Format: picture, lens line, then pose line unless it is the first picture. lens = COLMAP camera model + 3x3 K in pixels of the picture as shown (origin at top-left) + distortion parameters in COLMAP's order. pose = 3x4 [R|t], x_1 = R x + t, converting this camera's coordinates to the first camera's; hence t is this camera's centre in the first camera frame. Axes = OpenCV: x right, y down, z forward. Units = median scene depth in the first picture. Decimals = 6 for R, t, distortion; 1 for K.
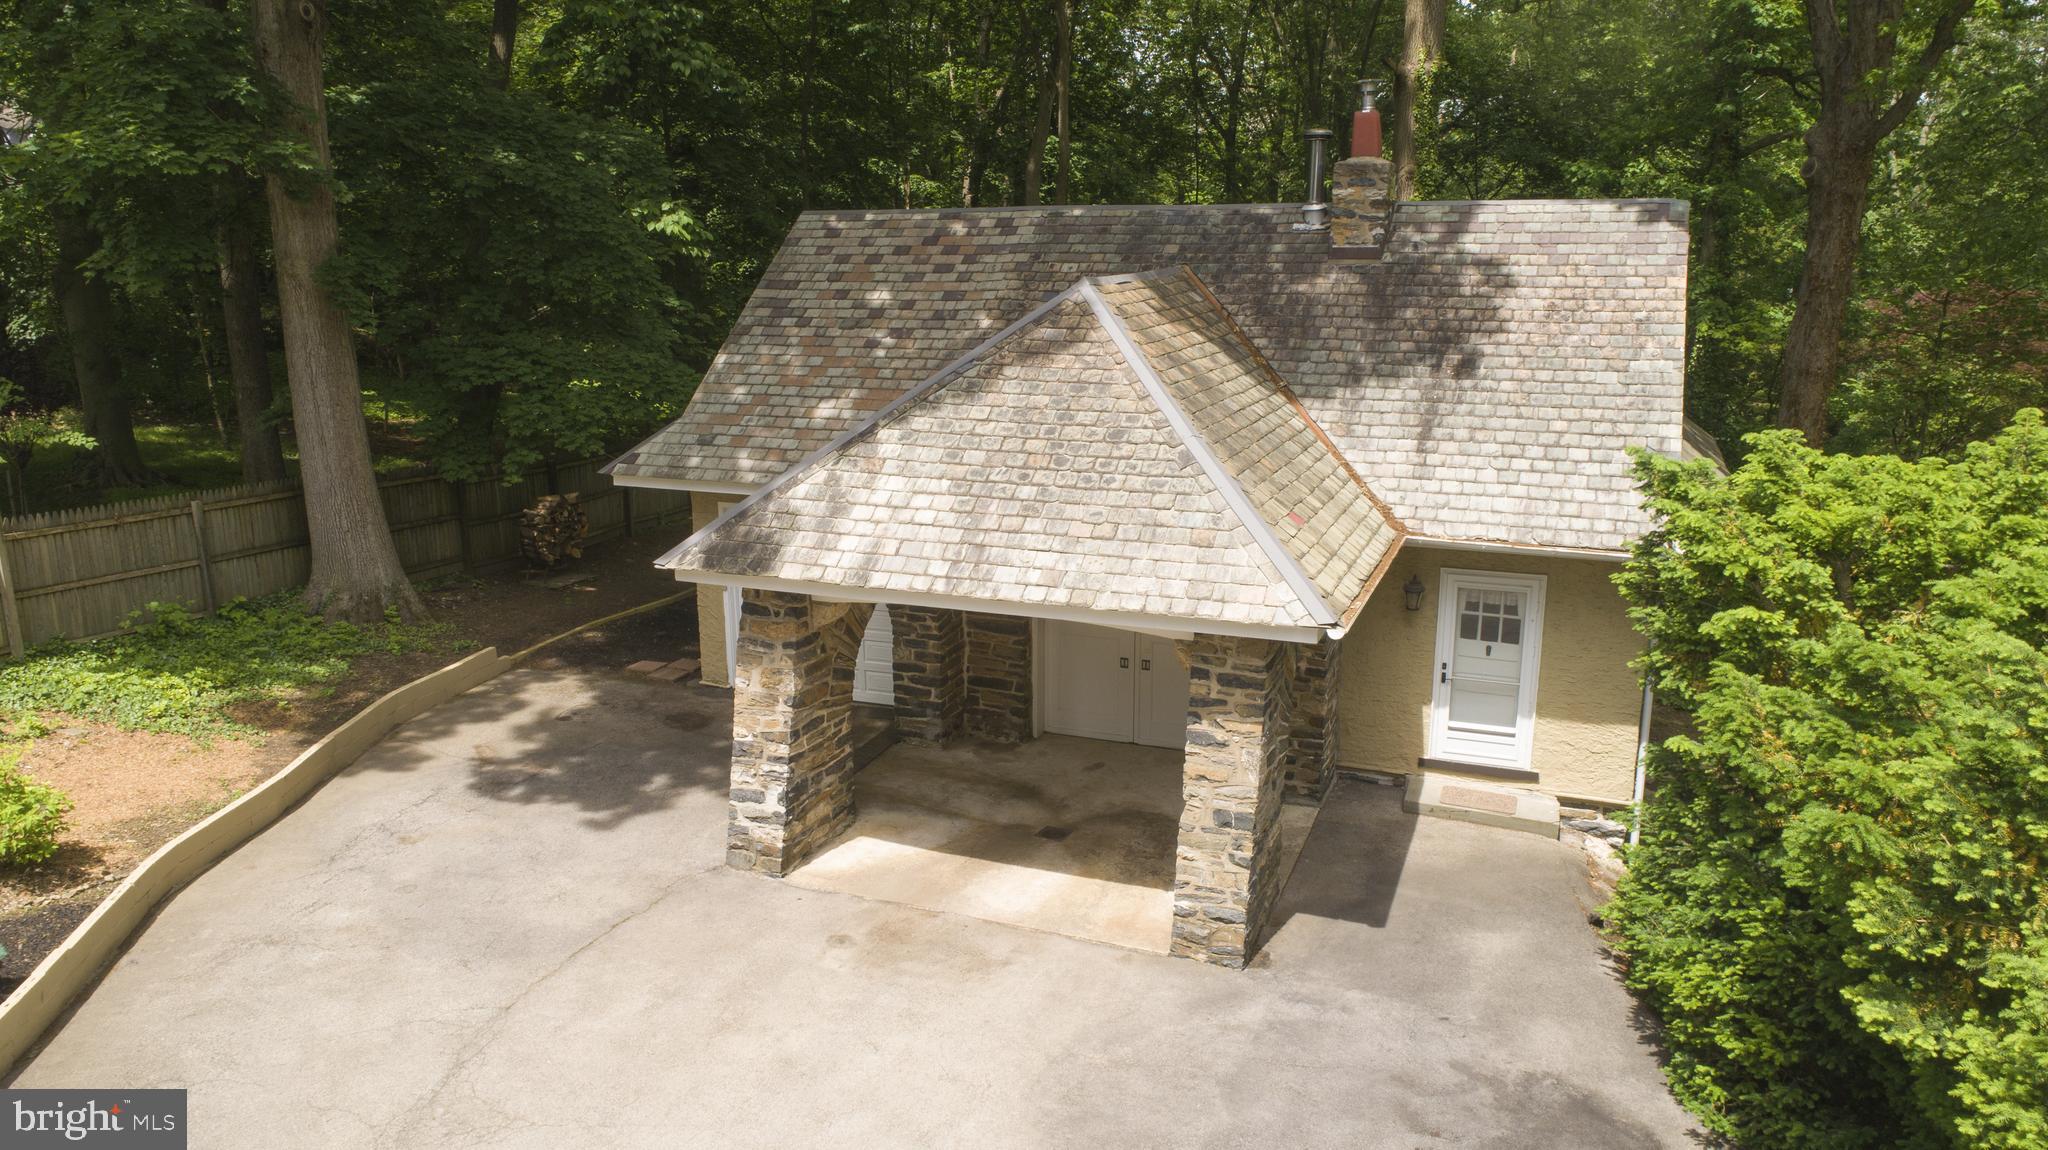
lens RADIAL K [[1405.7, 0, 1017.5], [0, 1405.7, 572.9], [0, 0, 1]] dist [-0.011697, 0.002878]
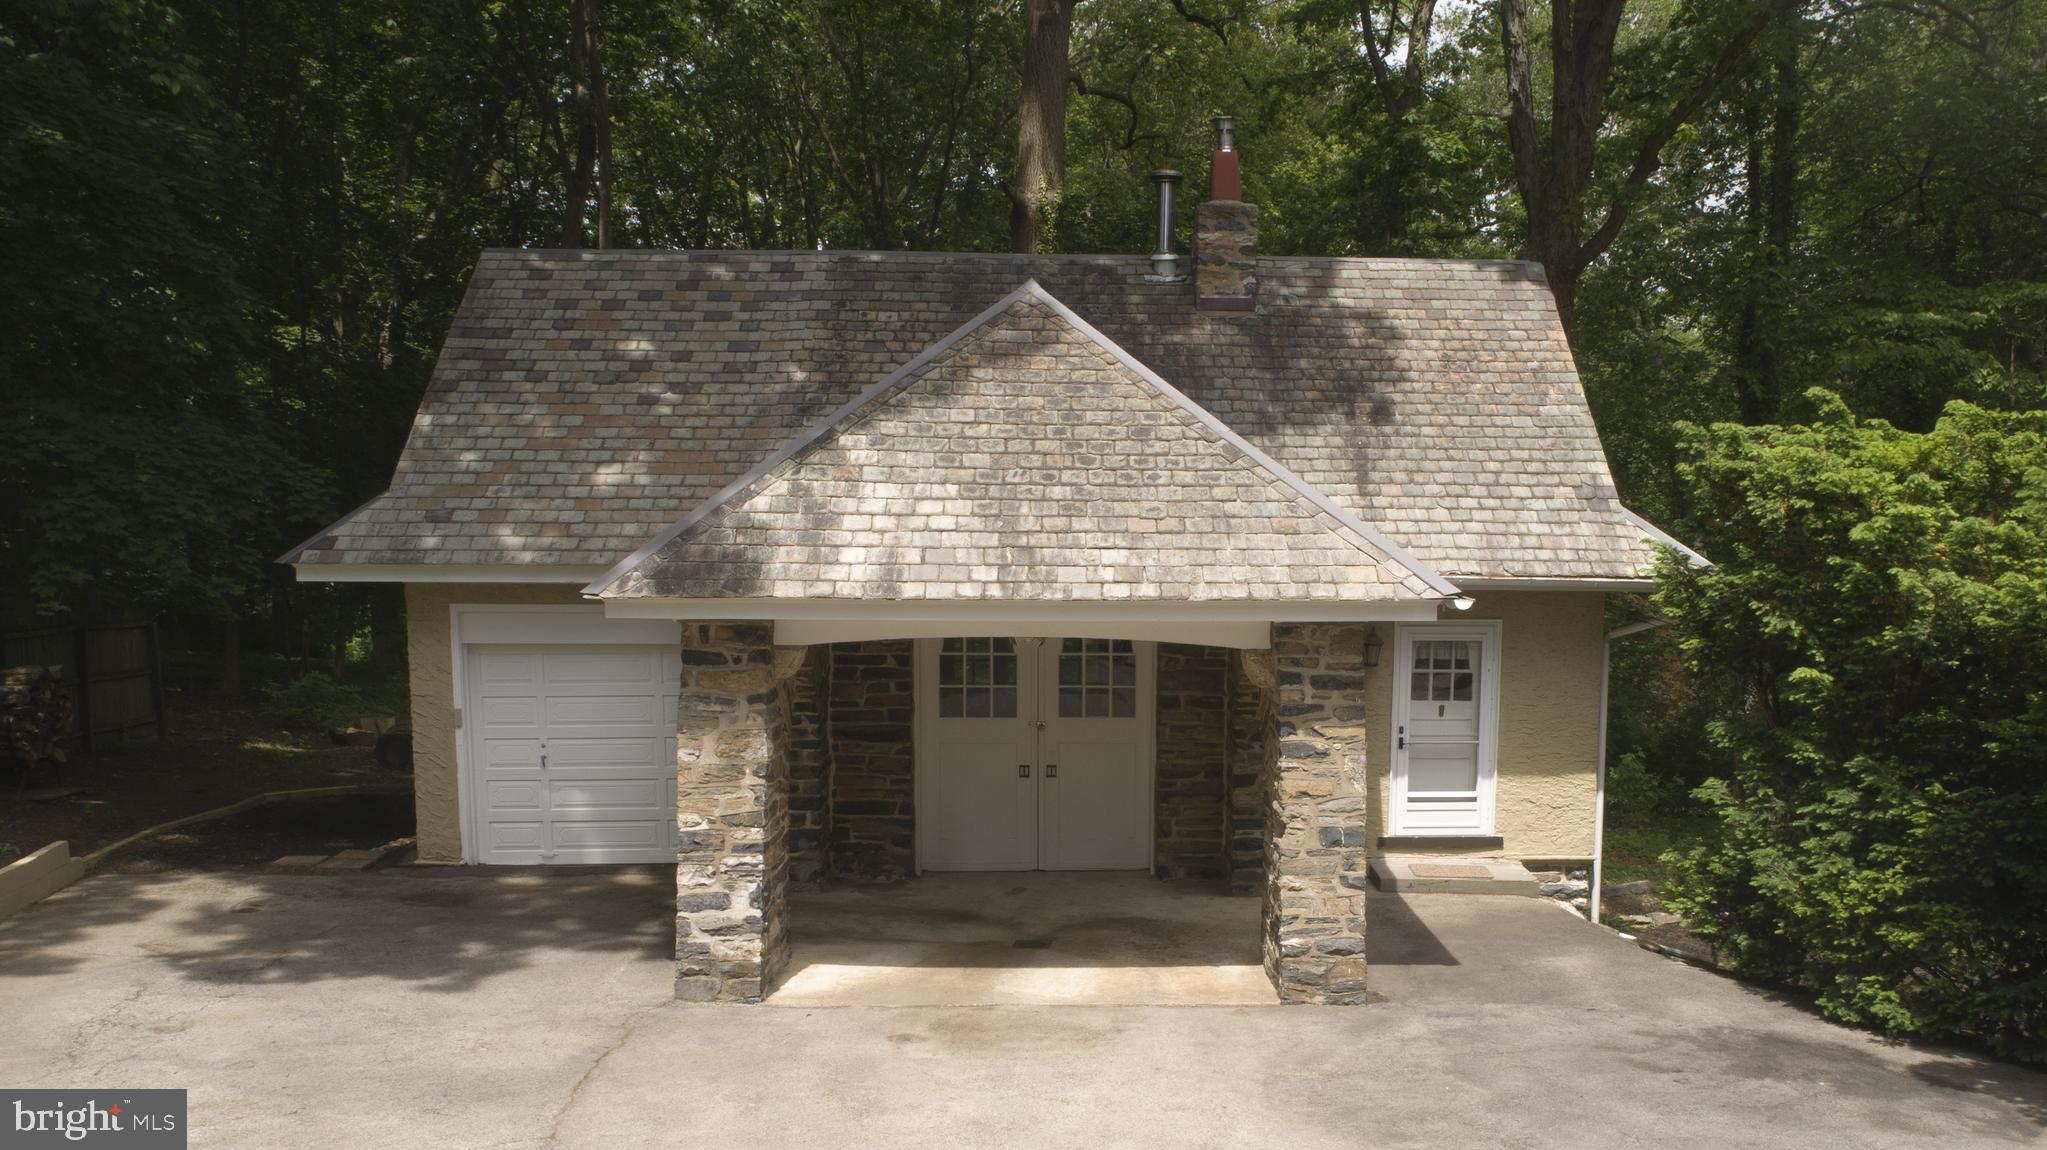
lens RADIAL K [[1838.3, 0, 1146.6], [0, 1838.3, 737.6], [0, 0, 1]] dist [-0.015635, 0.011950]
pose [[0.906540, -0.045570, 0.419652, -0.345092], [0.086321, 0.993160, -0.078625, 0.149899], [-0.413199, 0.107501, 0.904273, -0.009867]]
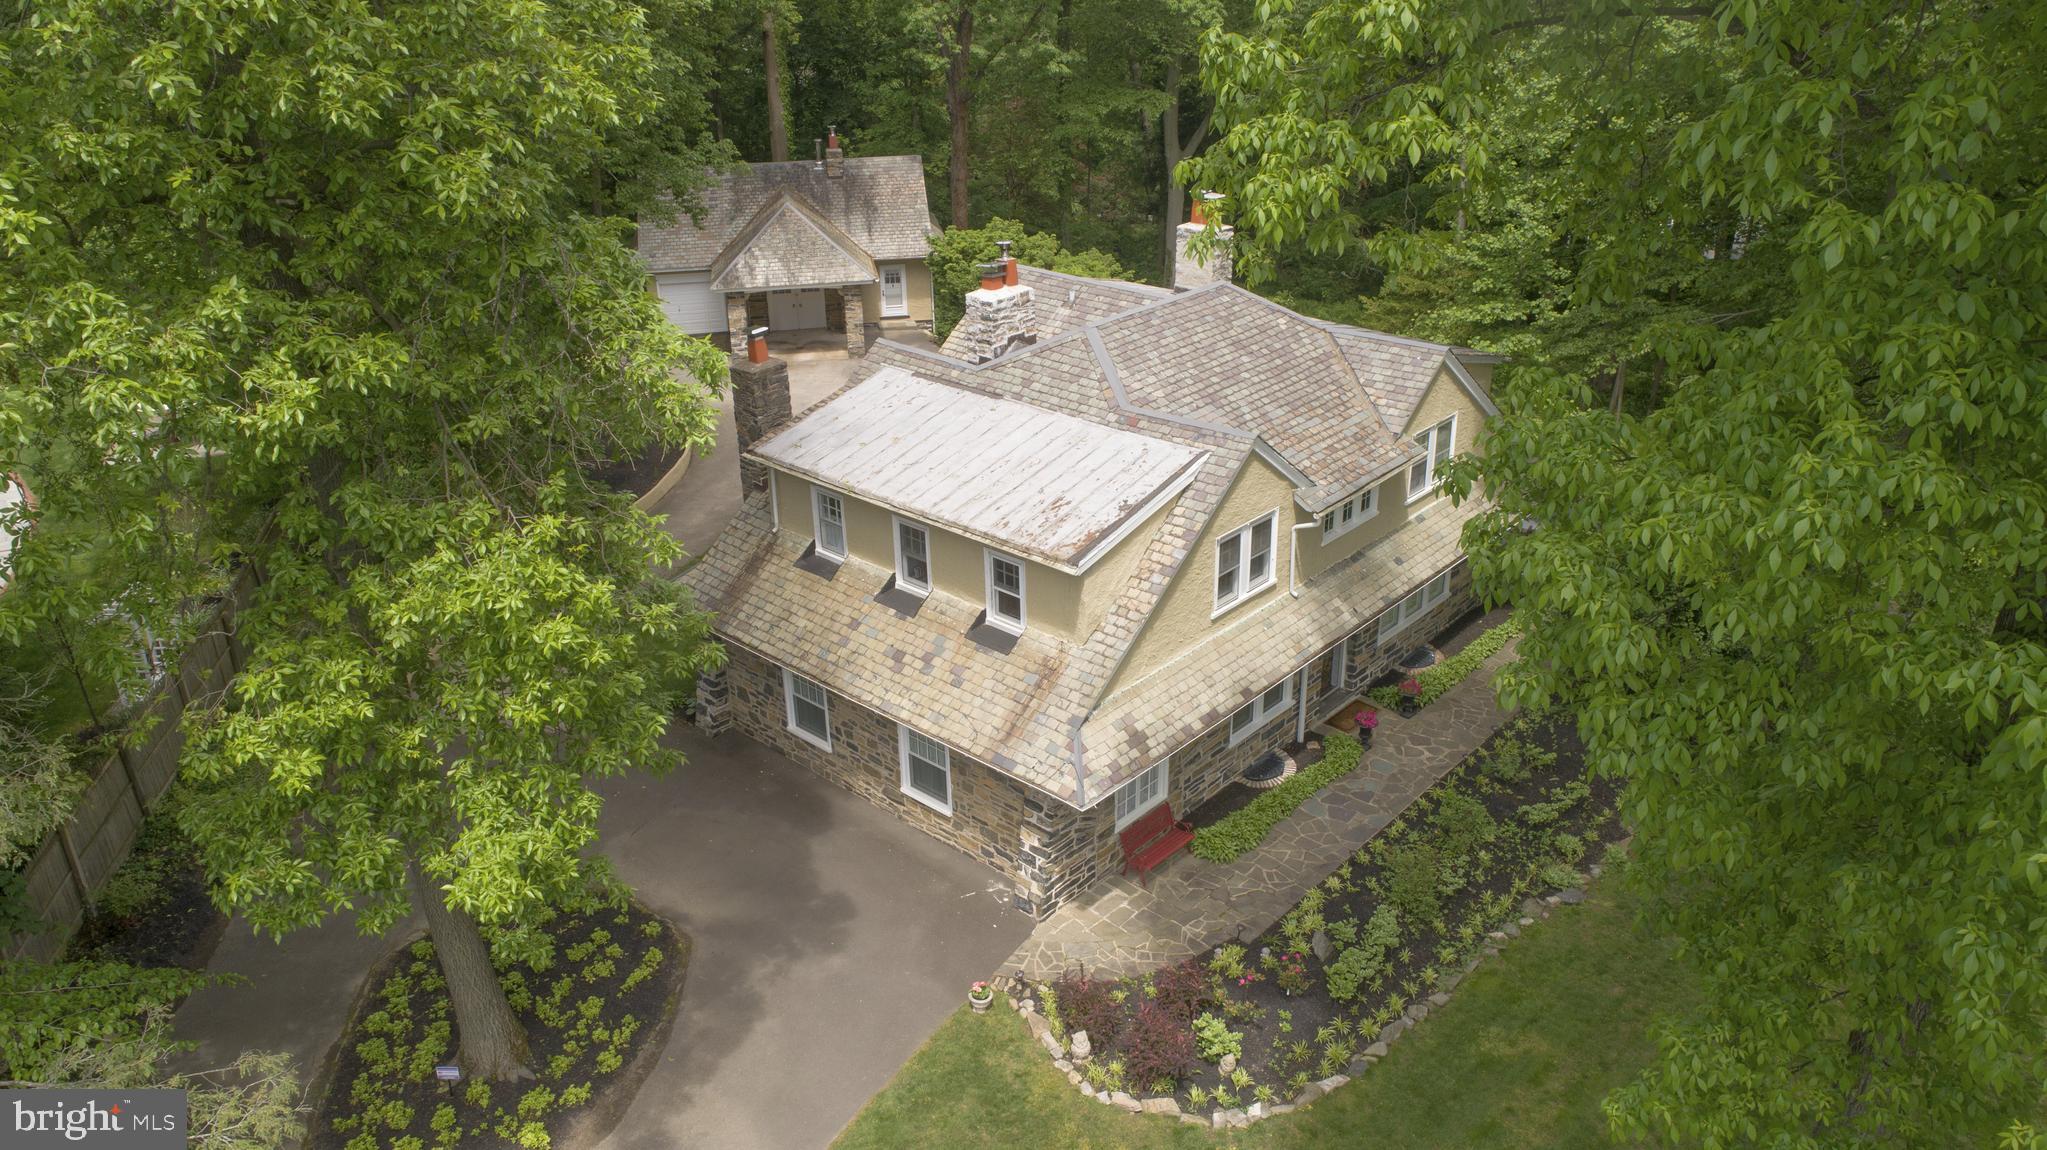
lens RADIAL K [[1454.6, 0, 1016.9], [0, 1454.6, 571.8], [0, 0, 1]] dist [-0.011514, -0.000028]
pose [[0.858000, -0.225488, 0.461509, -1.382654], [0.137283, 0.966474, 0.216982, -0.004994], [-0.494963, -0.122814, 0.860191, -2.679783]]
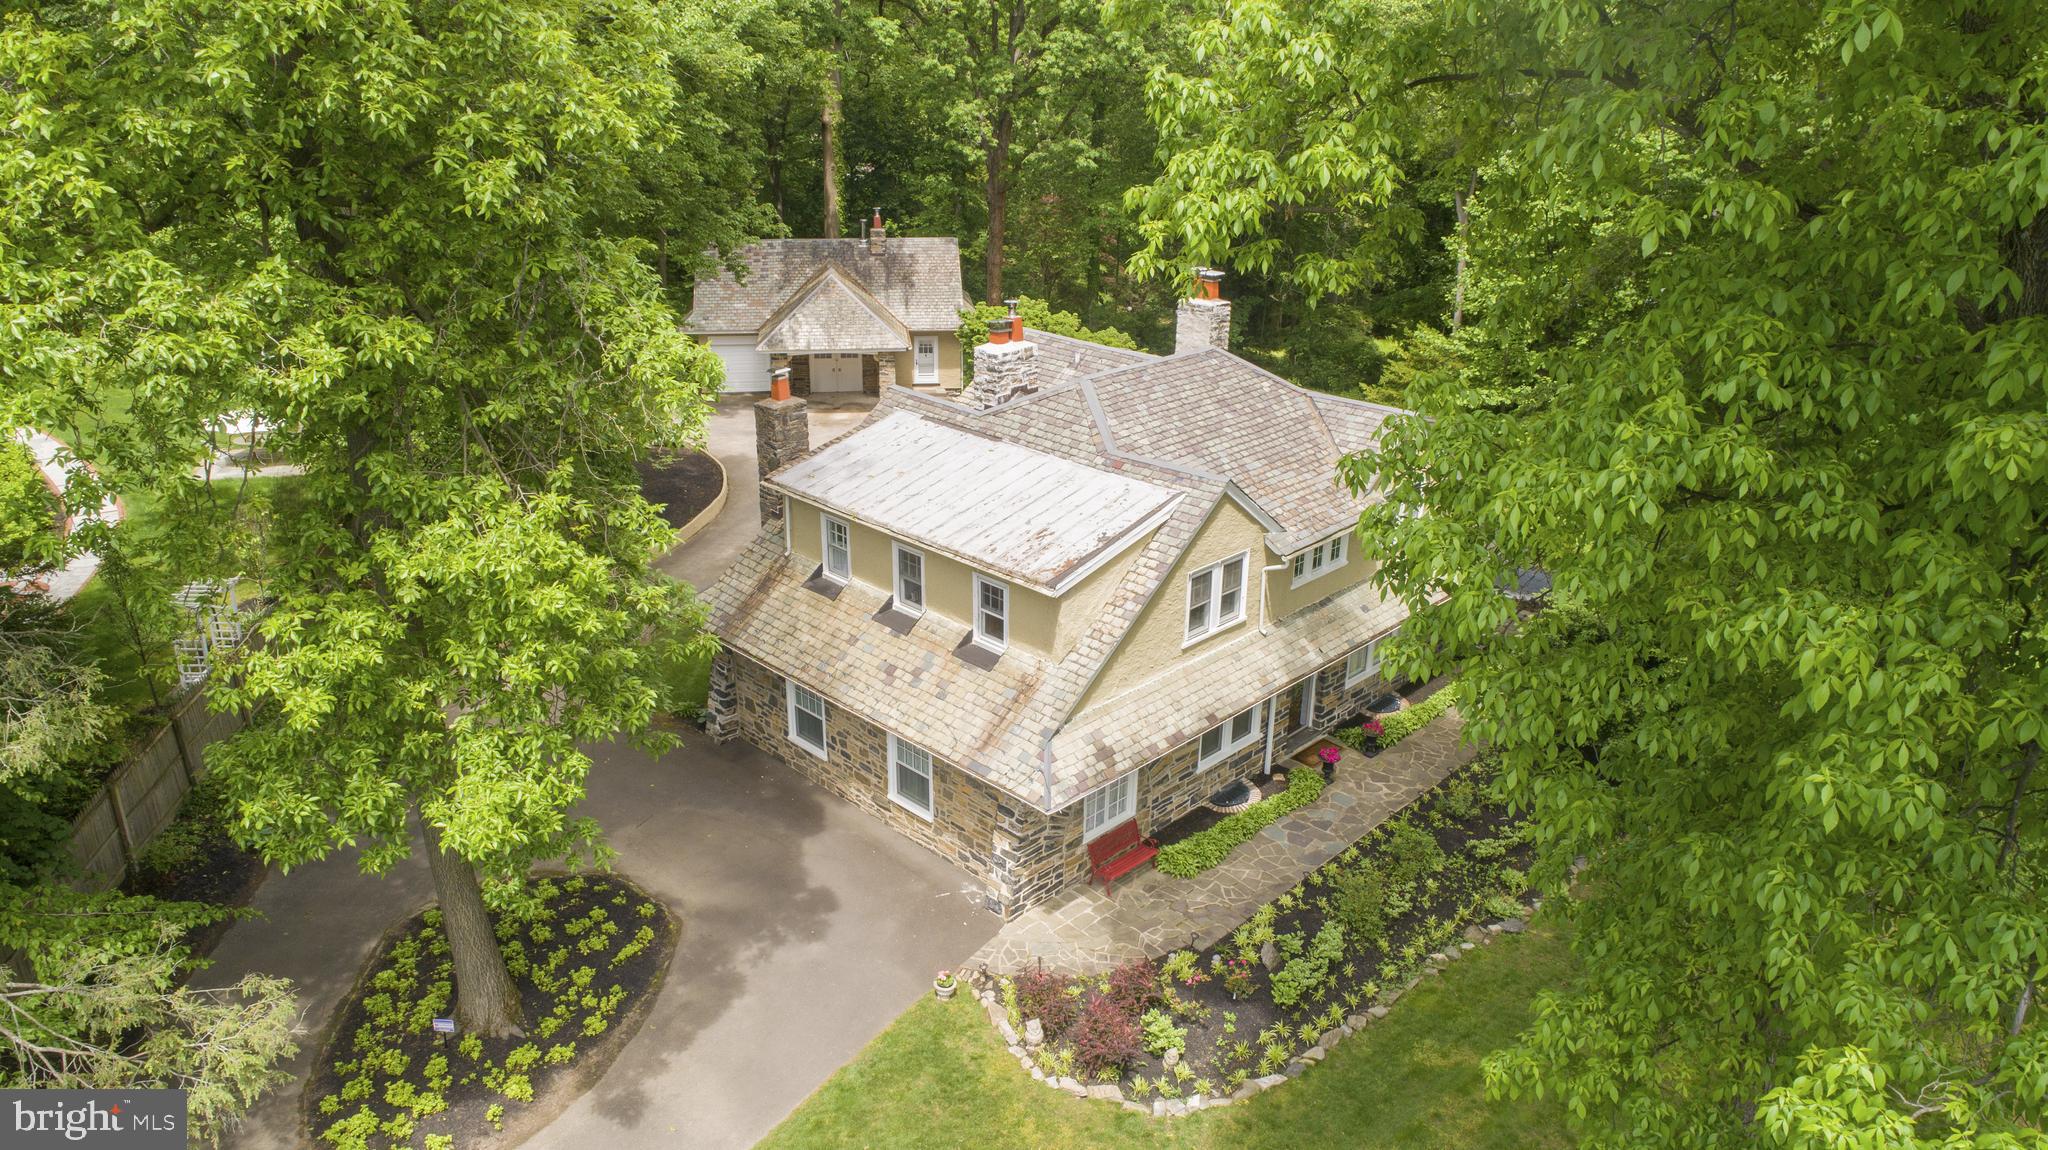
lens RADIAL K [[1370.2, 0, 1016.9], [0, 1370.2, 571.6], [0, 0, 1]] dist [-0.013981, 0.004606]
pose [[0.877134, -0.162688, 0.451850, -1.360643], [0.098579, 0.981830, 0.162145, 0.051843], [-0.470020, -0.097680, 0.877234, -2.738350]]
